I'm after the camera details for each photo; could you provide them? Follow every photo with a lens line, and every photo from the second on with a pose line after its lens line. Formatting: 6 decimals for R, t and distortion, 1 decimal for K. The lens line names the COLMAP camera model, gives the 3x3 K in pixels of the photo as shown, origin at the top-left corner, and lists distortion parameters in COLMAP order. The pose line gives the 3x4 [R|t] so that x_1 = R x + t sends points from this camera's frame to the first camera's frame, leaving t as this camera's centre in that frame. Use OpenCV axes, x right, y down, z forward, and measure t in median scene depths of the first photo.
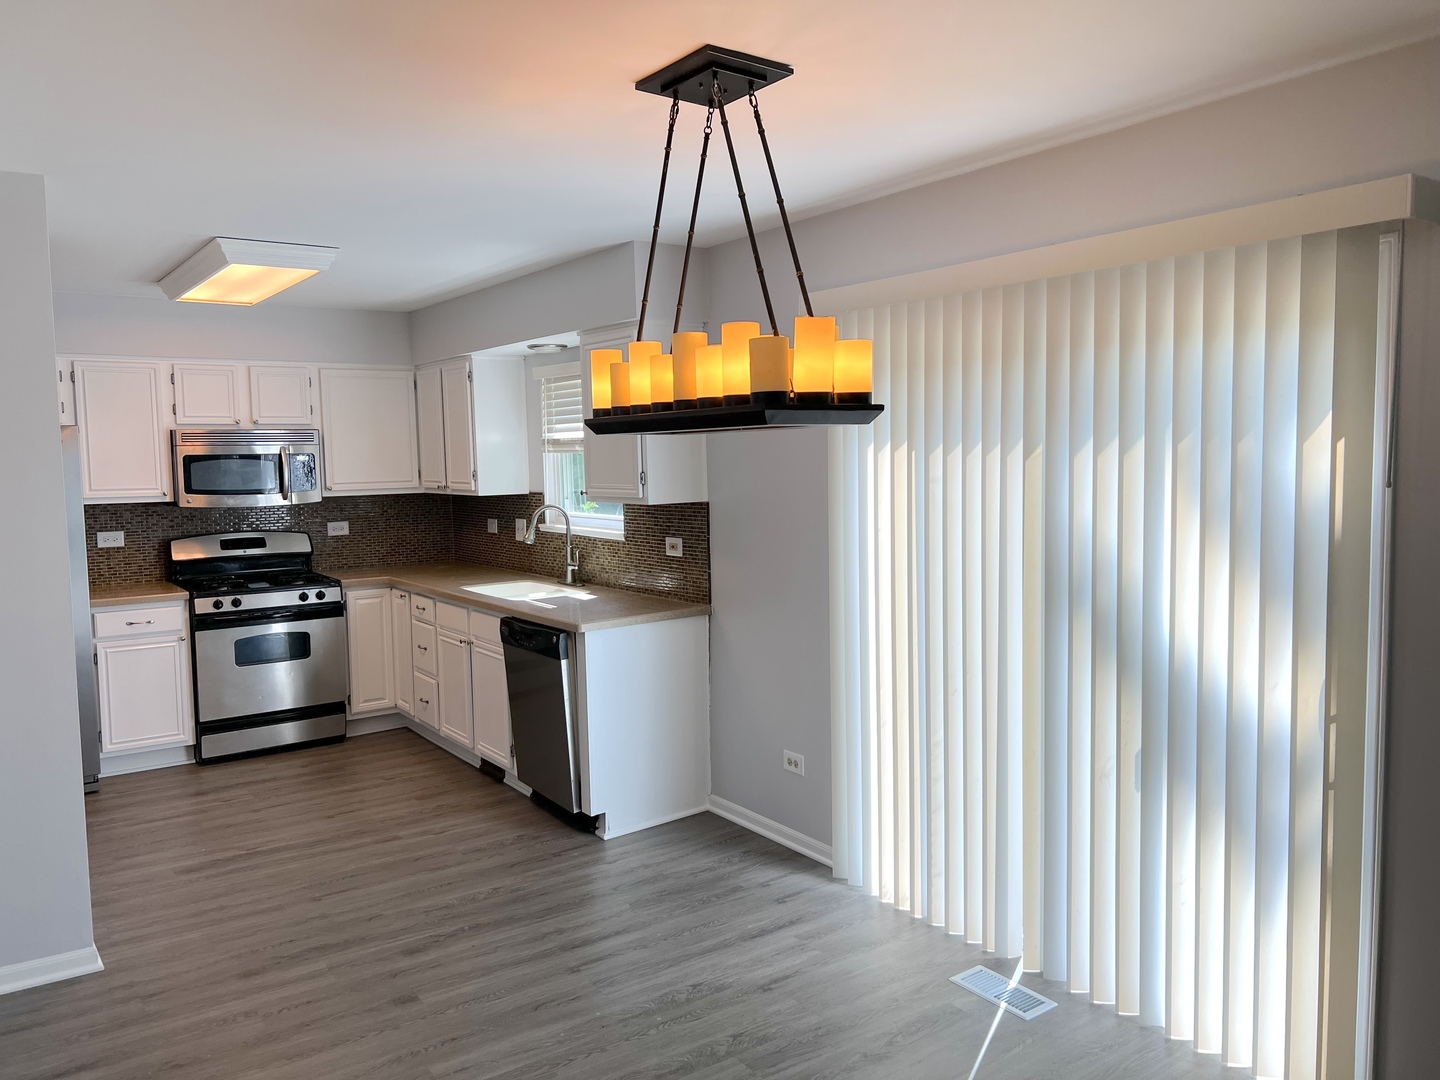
lens RADIAL K [[1106.8, 0, 718.5], [0, 1106.8, 537.5], [0, 0, 1]] dist [0.064222, -0.068926]
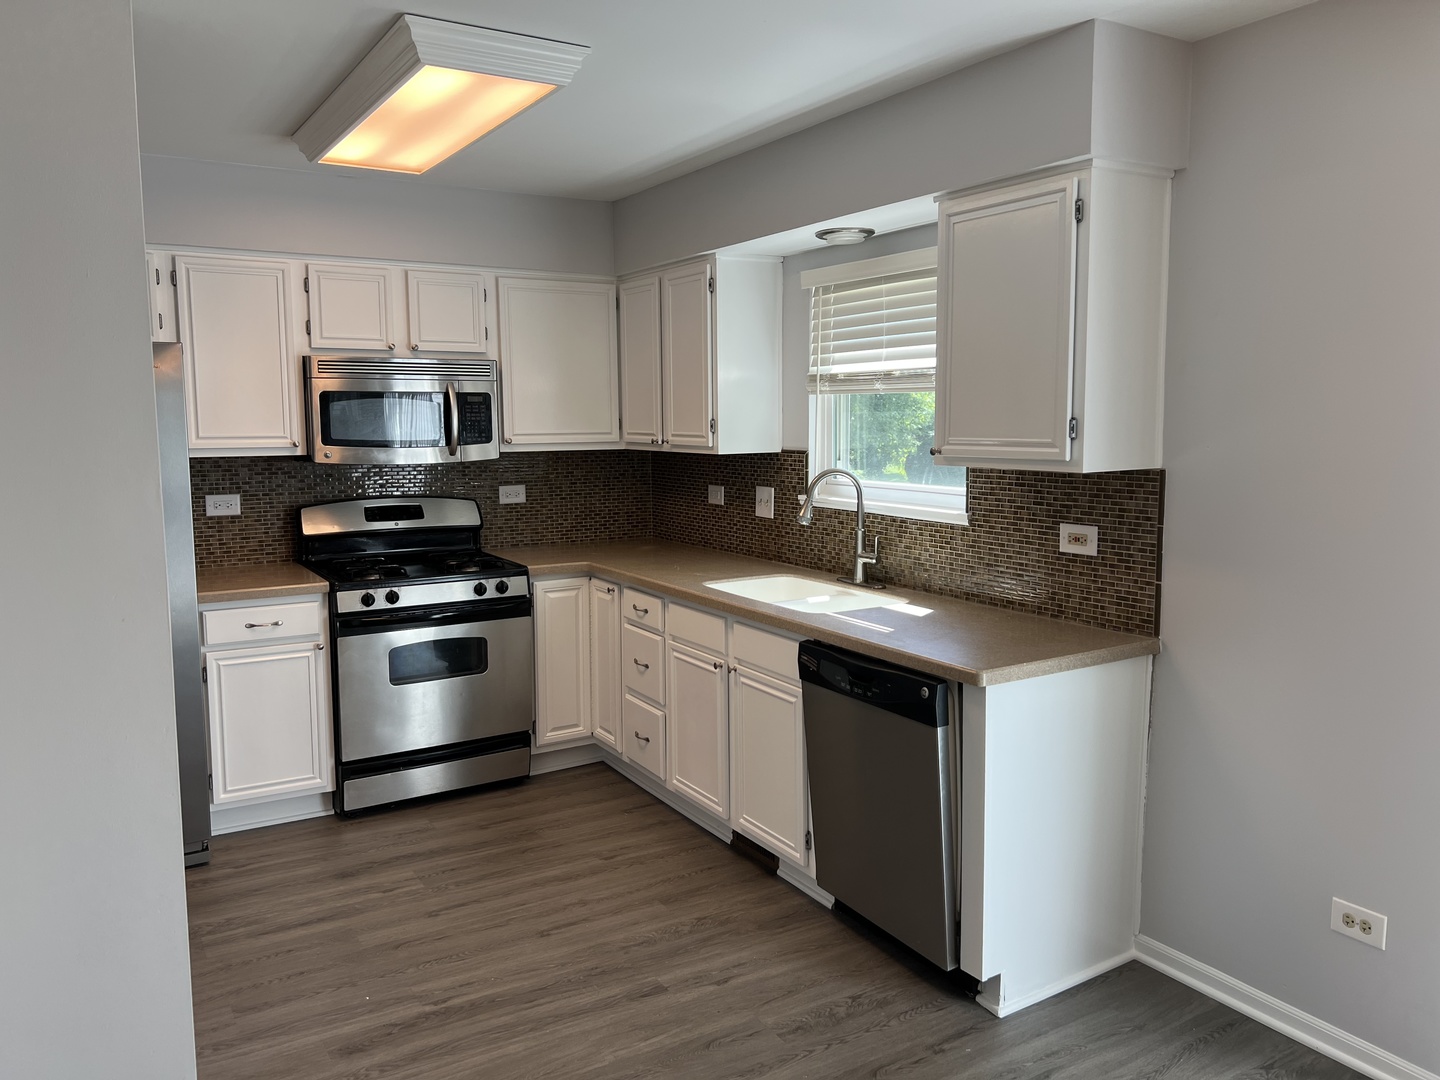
lens RADIAL K [[1106.8, 0, 718.5], [0, 1106.8, 537.5], [0, 0, 1]] dist [0.064222, -0.068926]
pose [[0.997401, 0.020722, -0.069006, -0.175580], [-0.018241, 0.999171, 0.036388, -0.010399], [0.069703, -0.035034, 0.996952, 0.305258]]
